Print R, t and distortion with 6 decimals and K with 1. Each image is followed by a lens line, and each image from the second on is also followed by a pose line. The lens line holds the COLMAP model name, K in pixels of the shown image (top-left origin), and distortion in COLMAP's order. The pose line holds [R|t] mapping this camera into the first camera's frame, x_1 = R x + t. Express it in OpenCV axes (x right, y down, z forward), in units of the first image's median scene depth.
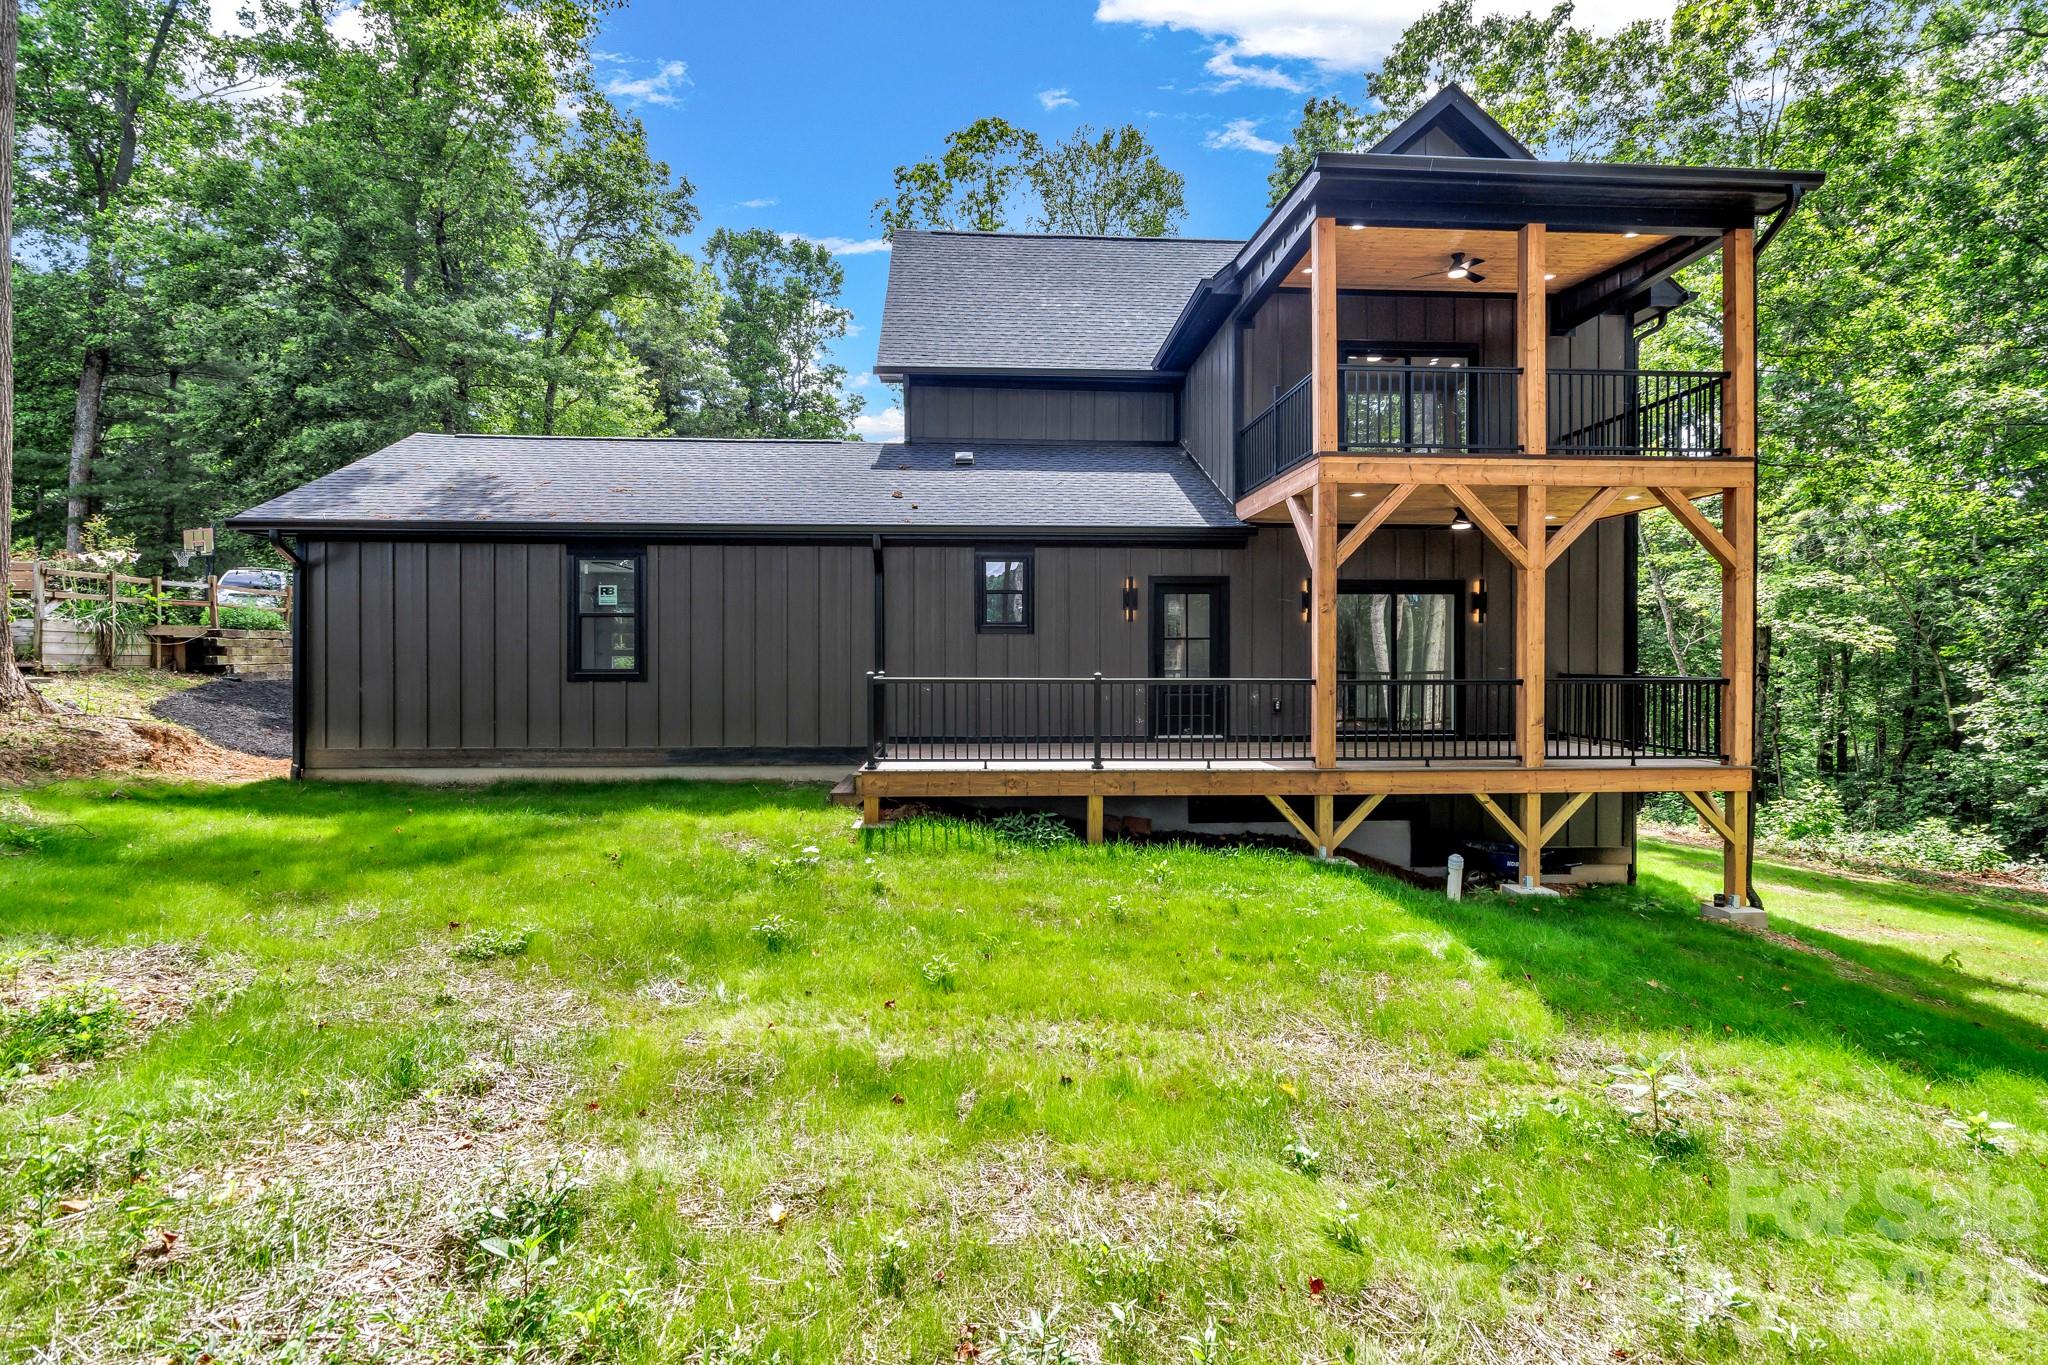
lens RADIAL K [[938.1, 0, 1030.1], [0, 938.1, 662.2], [0, 0, 1]] dist [-0.003102, -0.000317]
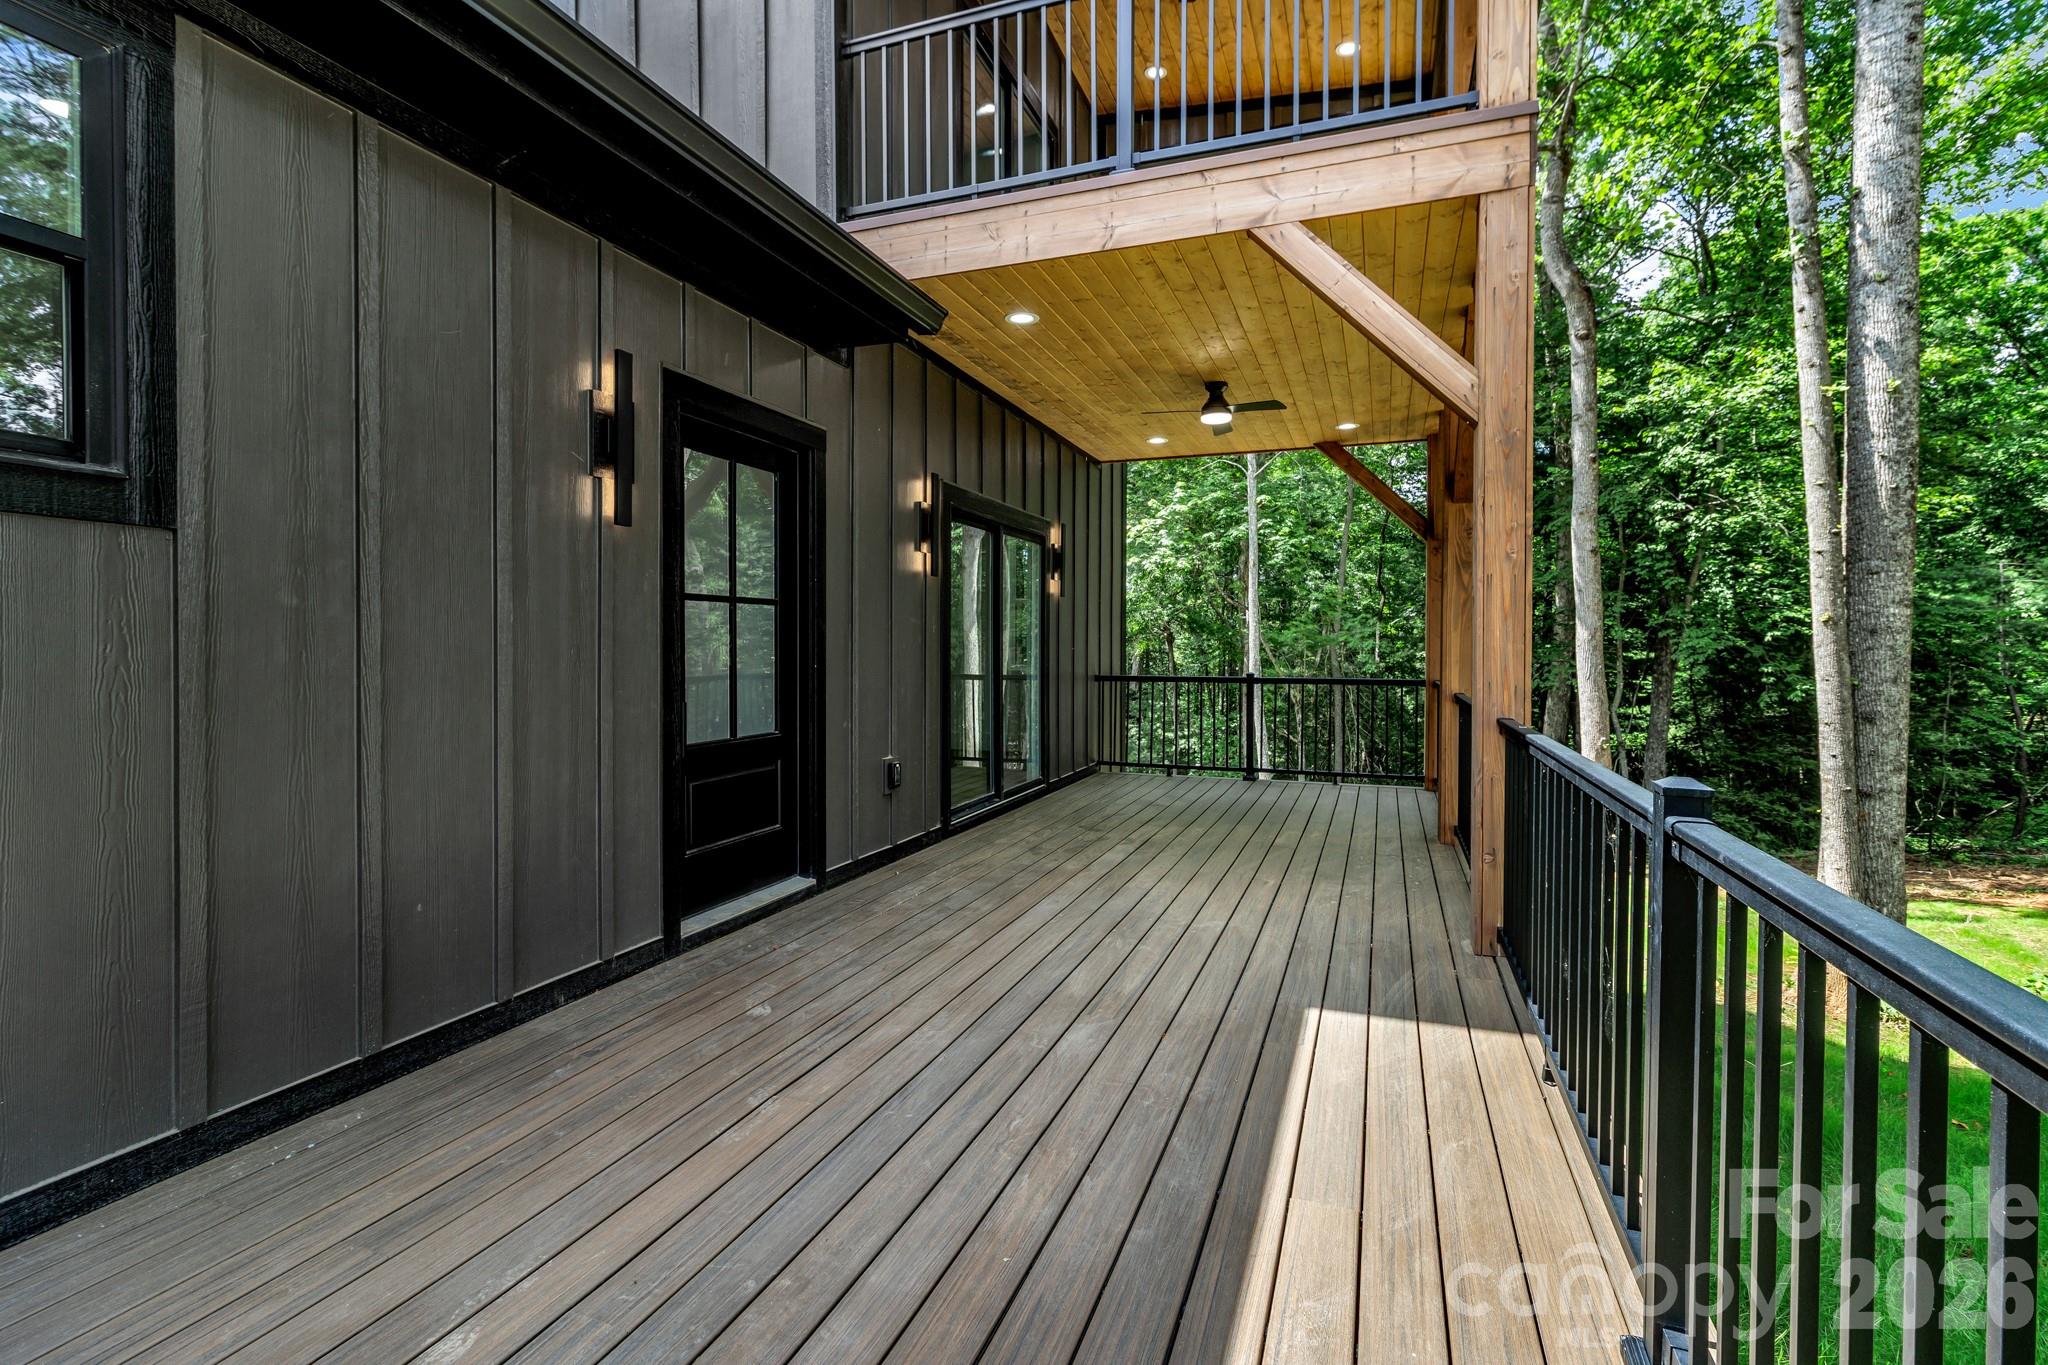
lens RADIAL K [[943.1, 0, 1031.1], [0, 943.1, 658.2], [0, 0, 1]] dist [0.000773, -0.000340]
pose [[0.407664, -0.010037, 0.913077, -0.086518], [0.002042, 0.999947, 0.010081, -0.008068], [-0.913130, -0.002245, 0.407663, 0.812129]]
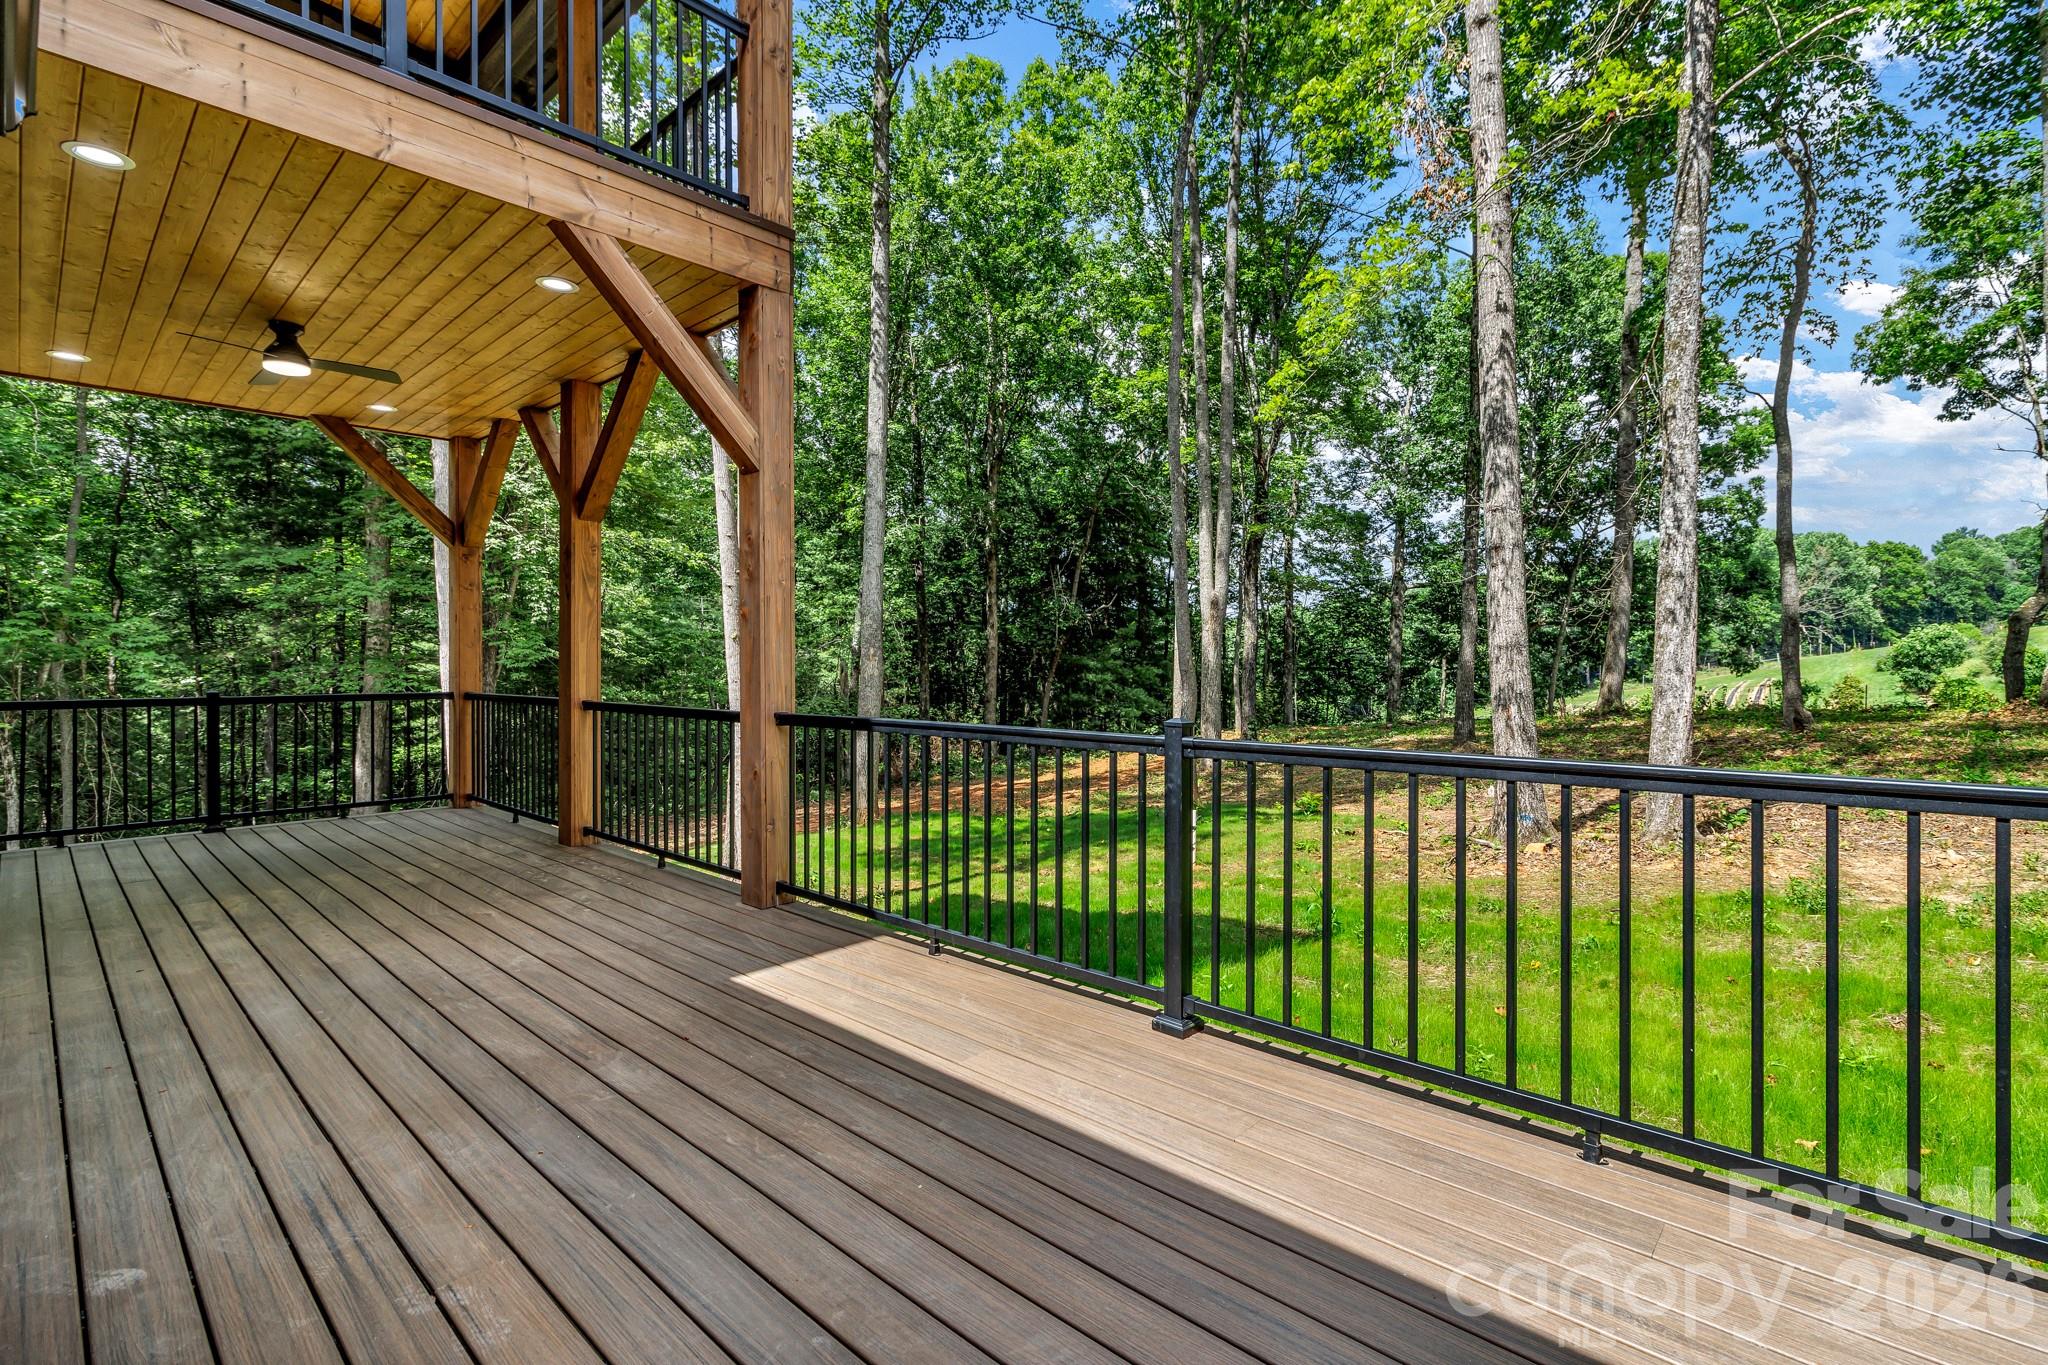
lens RADIAL K [[943.1, 0, 1031.1], [0, 943.1, 658.2], [0, 0, 1]] dist [0.000773, -0.000340]
pose [[-0.689691, 0.001639, 0.724102, -0.090856], [0.004905, 0.999985, 0.002408, -0.007526], [-0.724088, 0.005213, -0.689688, 0.983458]]
